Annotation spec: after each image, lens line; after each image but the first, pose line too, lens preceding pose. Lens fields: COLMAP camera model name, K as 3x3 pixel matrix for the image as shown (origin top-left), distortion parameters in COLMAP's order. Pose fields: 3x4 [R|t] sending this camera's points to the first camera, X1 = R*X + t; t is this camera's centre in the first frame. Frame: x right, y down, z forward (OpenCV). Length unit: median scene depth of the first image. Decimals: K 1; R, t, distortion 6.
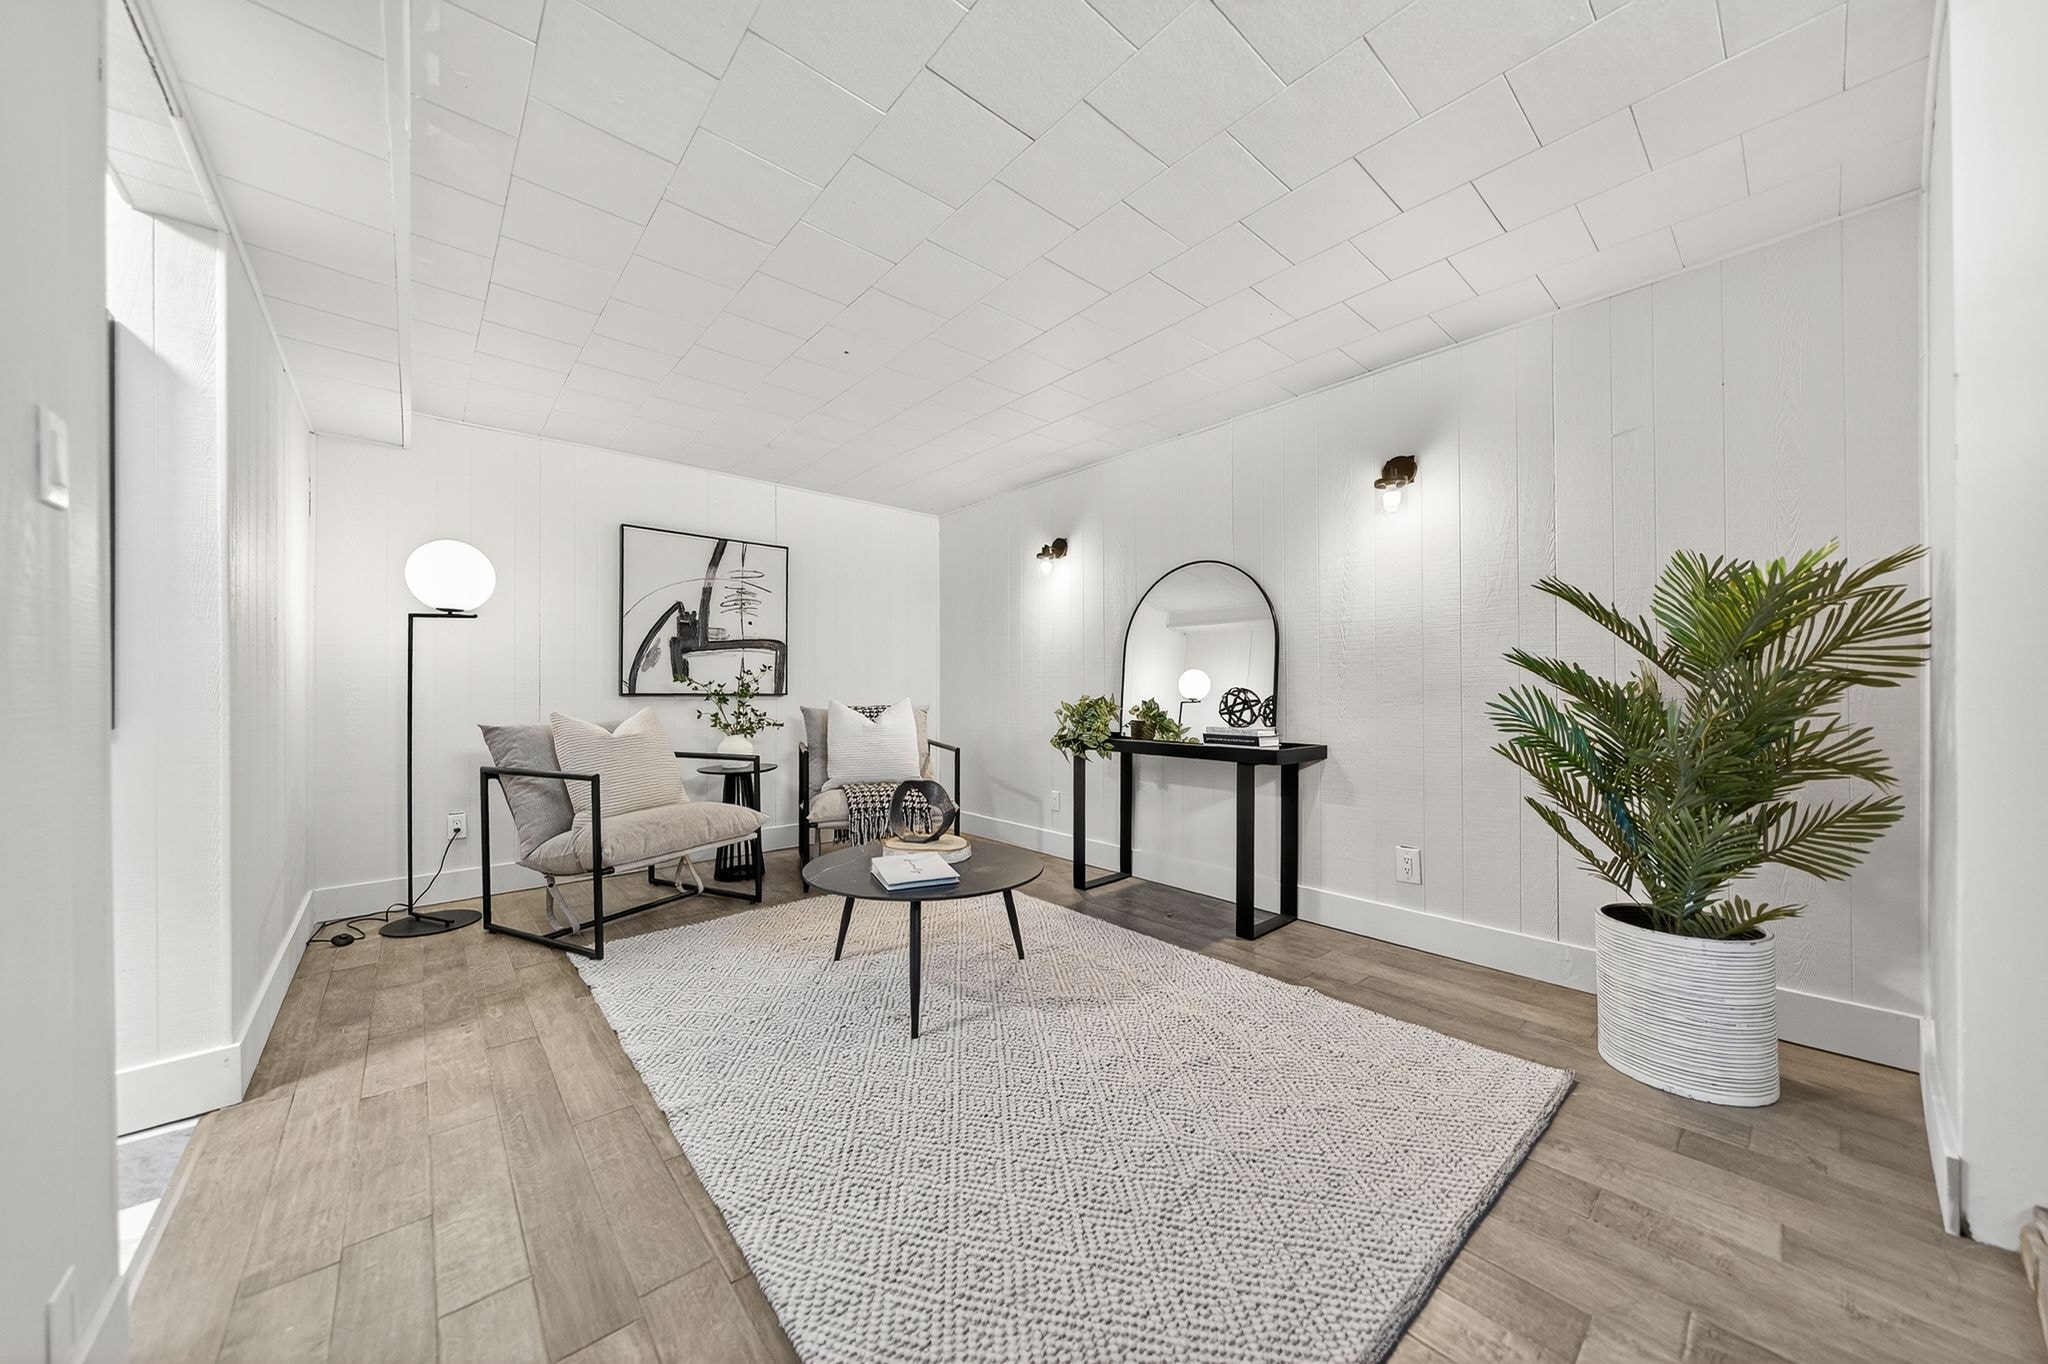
lens RADIAL K [[705.3, 0, 1022.3], [0, 705.3, 692.5], [0, 0, 1]] dist [-0.009816, 0.000294]
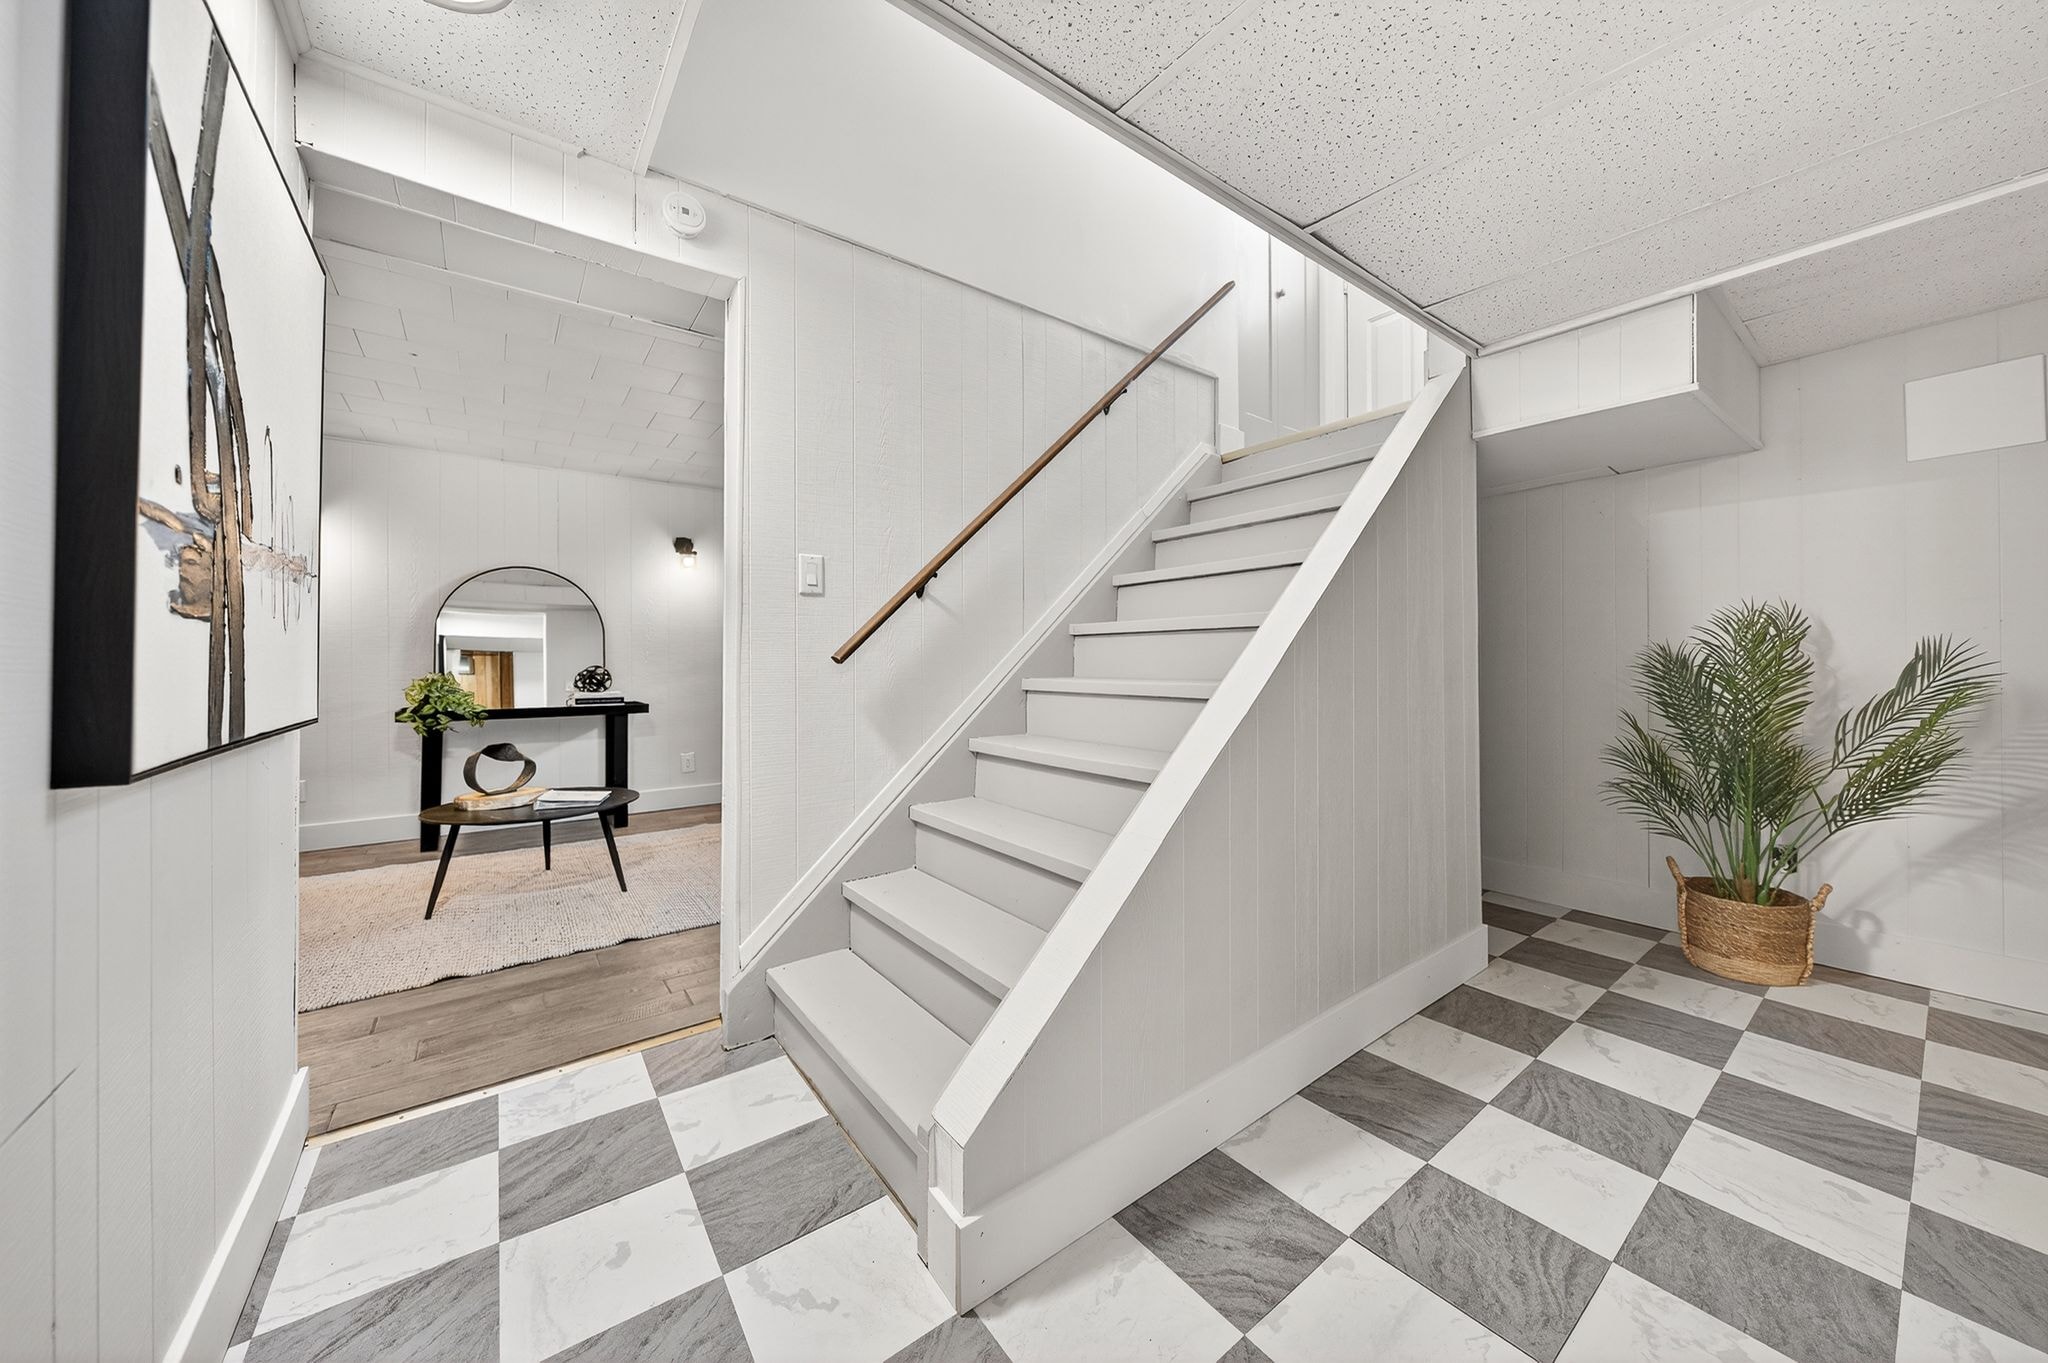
lens RADIAL K [[705.3, 0, 1023.3], [0, 705.3, 665.8], [0, 0, 1]] dist [-0.009816, 0.000294]
pose [[0.065953, -0.004026, 0.997815, -1.195952], [0.000241, 0.999992, 0.004019, -0.011761], [-0.997823, -0.000025, 0.065954, 0.004983]]
